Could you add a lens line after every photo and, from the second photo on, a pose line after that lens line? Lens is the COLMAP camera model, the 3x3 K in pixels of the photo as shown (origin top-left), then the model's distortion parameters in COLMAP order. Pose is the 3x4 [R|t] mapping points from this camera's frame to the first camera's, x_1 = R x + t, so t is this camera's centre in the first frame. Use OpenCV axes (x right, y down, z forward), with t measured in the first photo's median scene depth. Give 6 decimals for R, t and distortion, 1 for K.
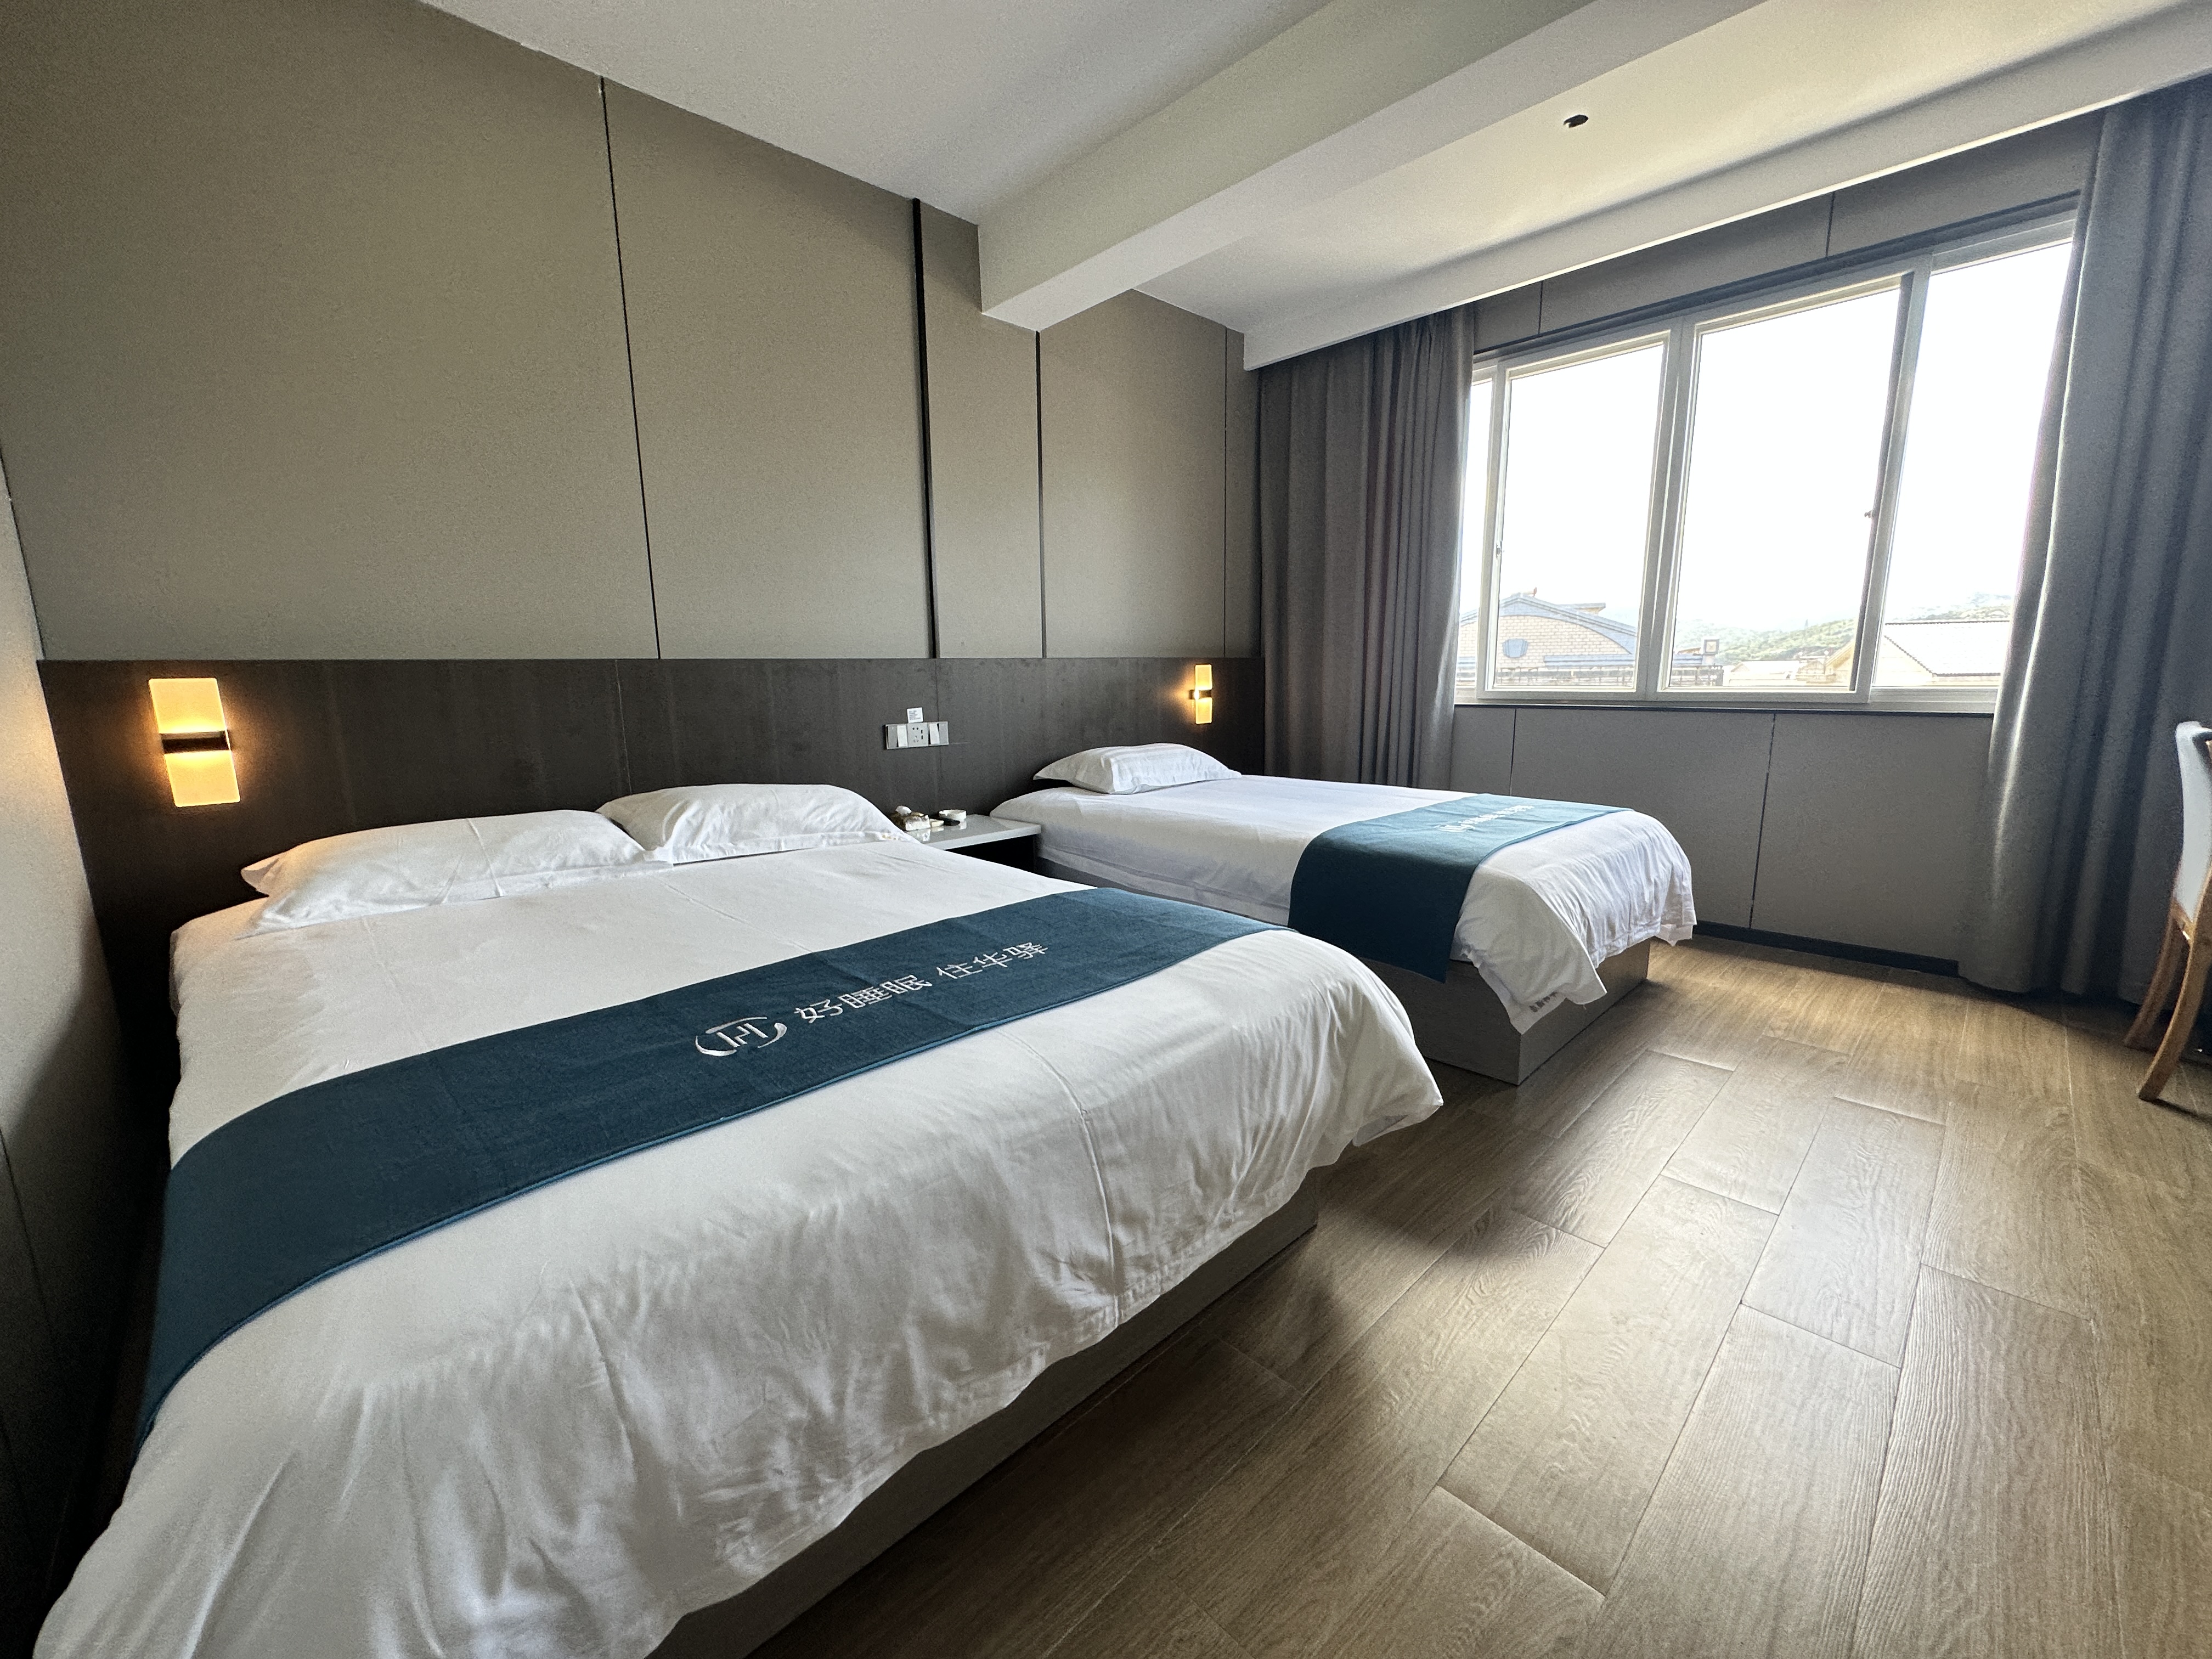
lens RADIAL K [[884.5, 0, 1106.0], [0, 884.5, 829.5], [0, 0, 1]] dist [0.000128, 0.000544]
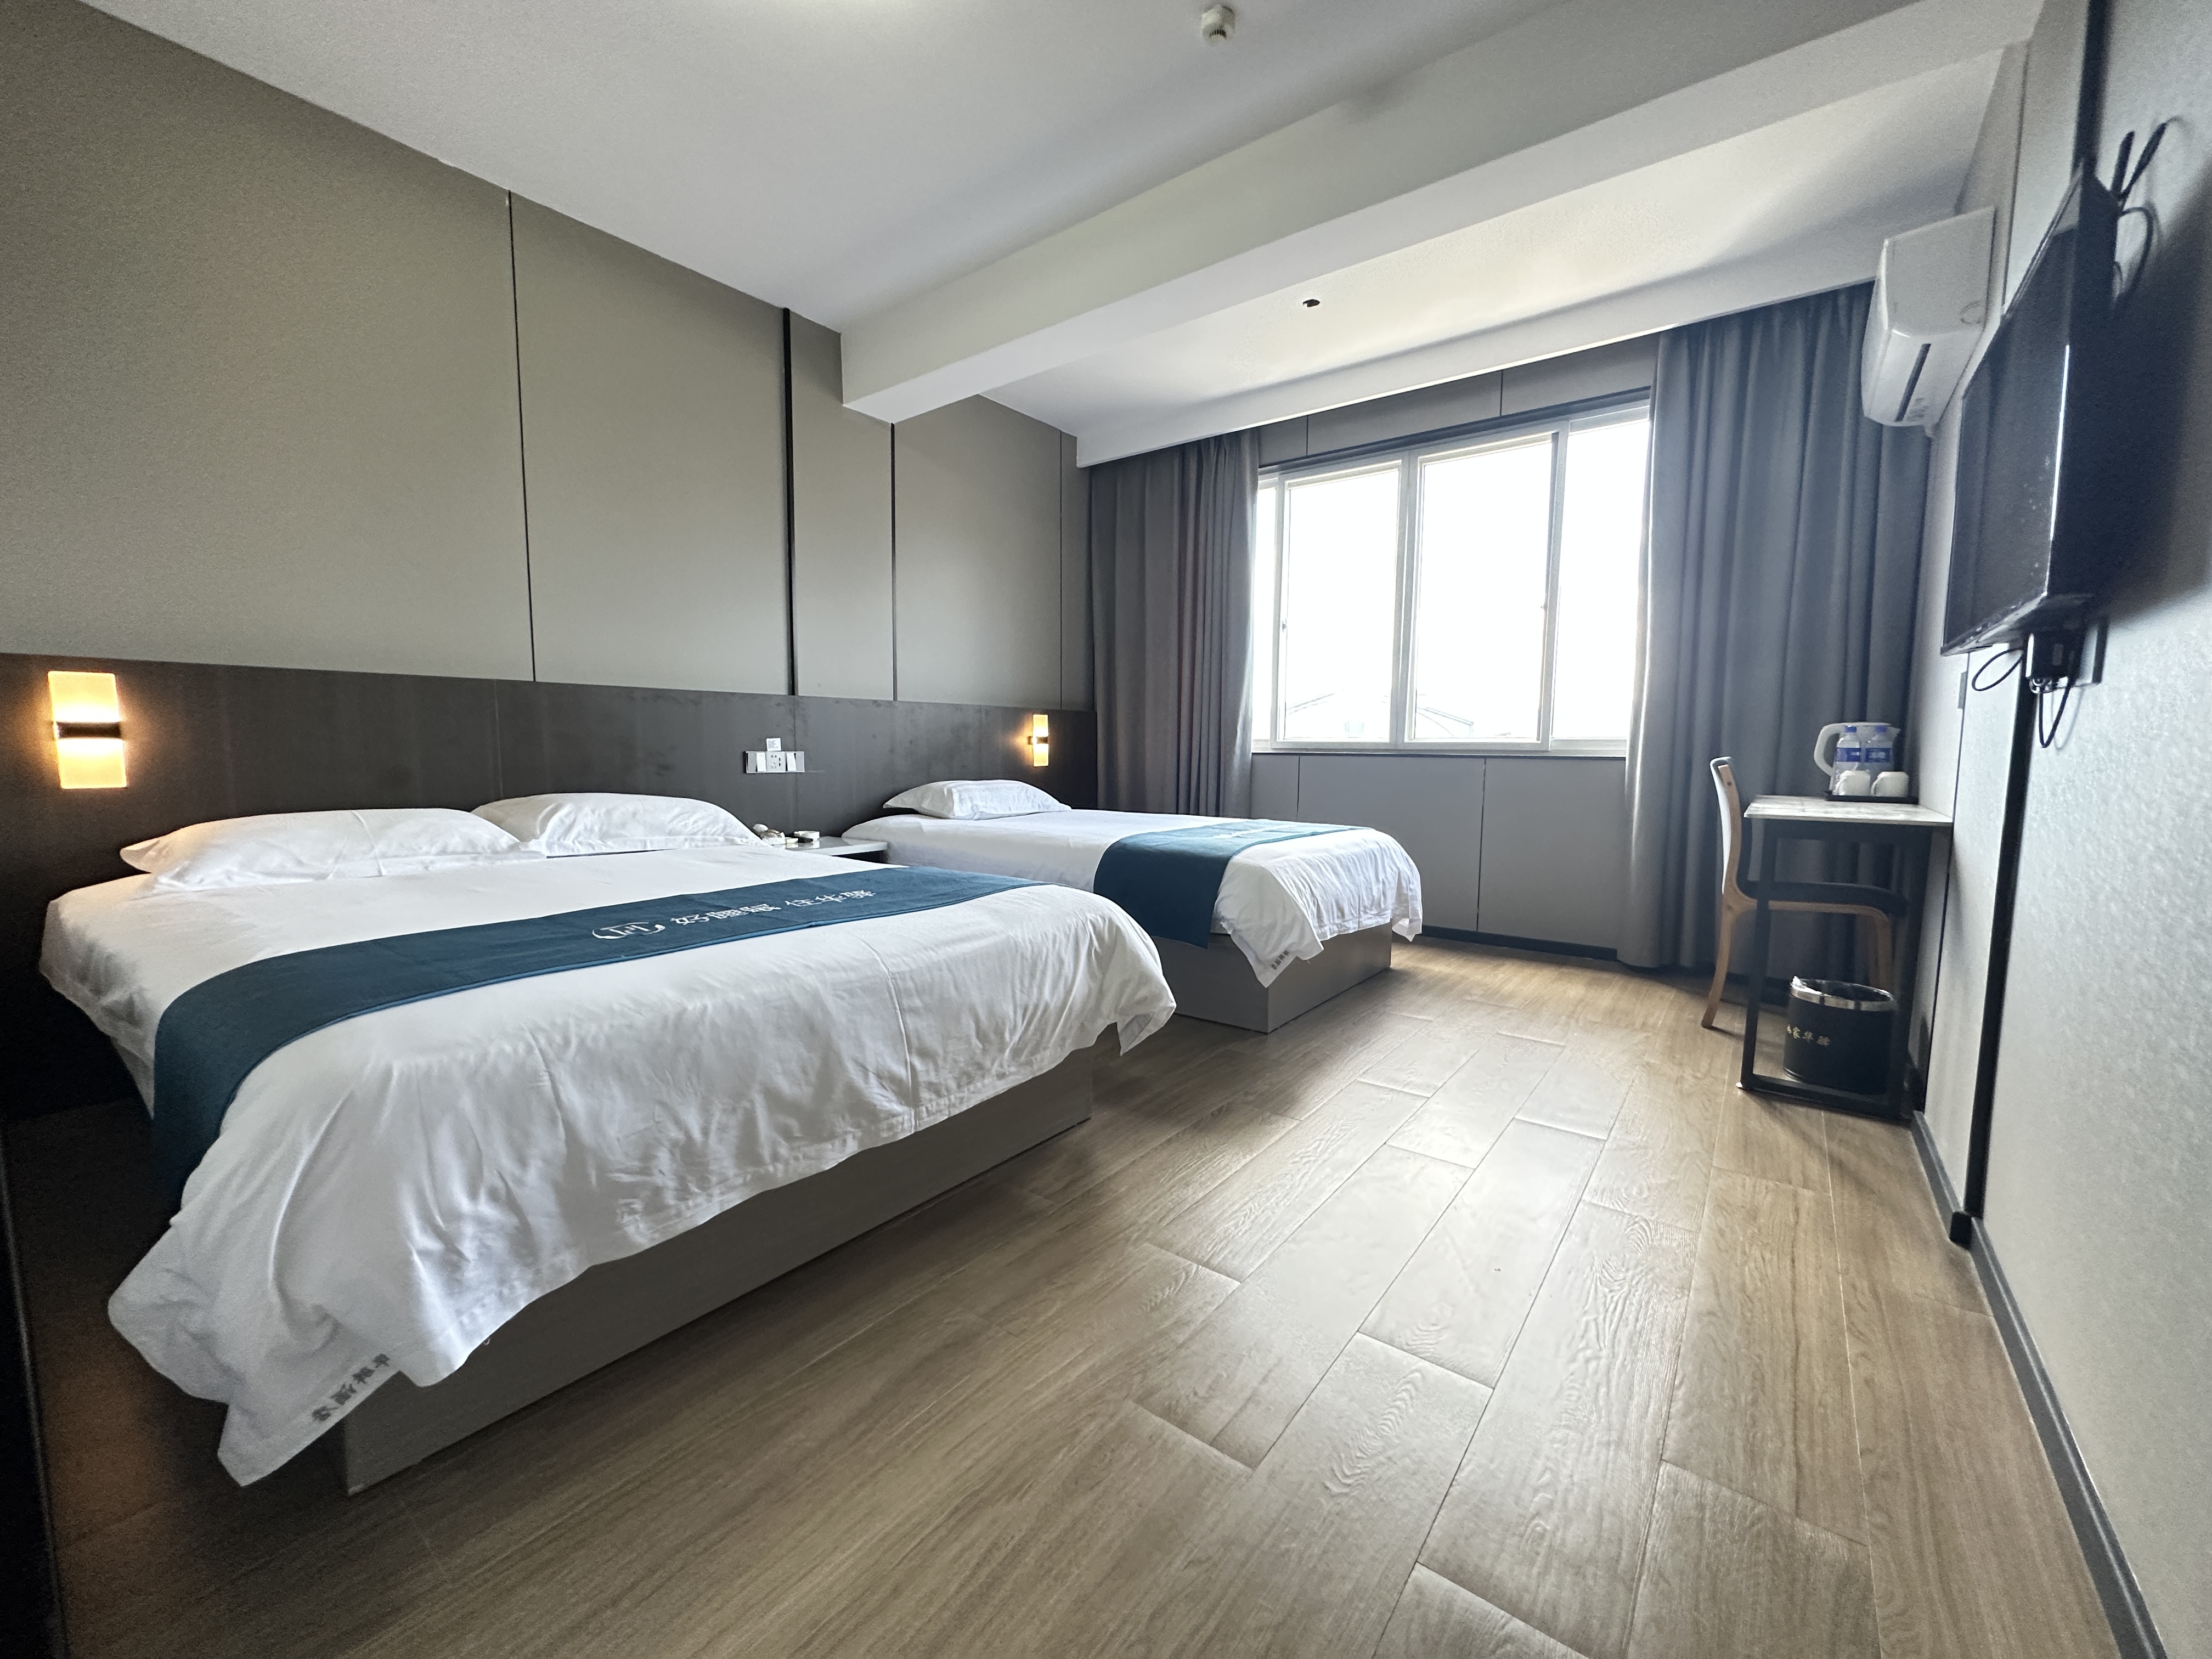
lens RADIAL K [[884.5, 0, 1106.0], [0, 884.5, 829.5], [0, 0, 1]] dist [0.000128, 0.000544]
pose [[0.989078, 0.007960, 0.147177, 0.059994], [0.004272, 0.996573, -0.082611, 0.119912], [-0.147330, 0.082337, 0.985654, -0.259151]]
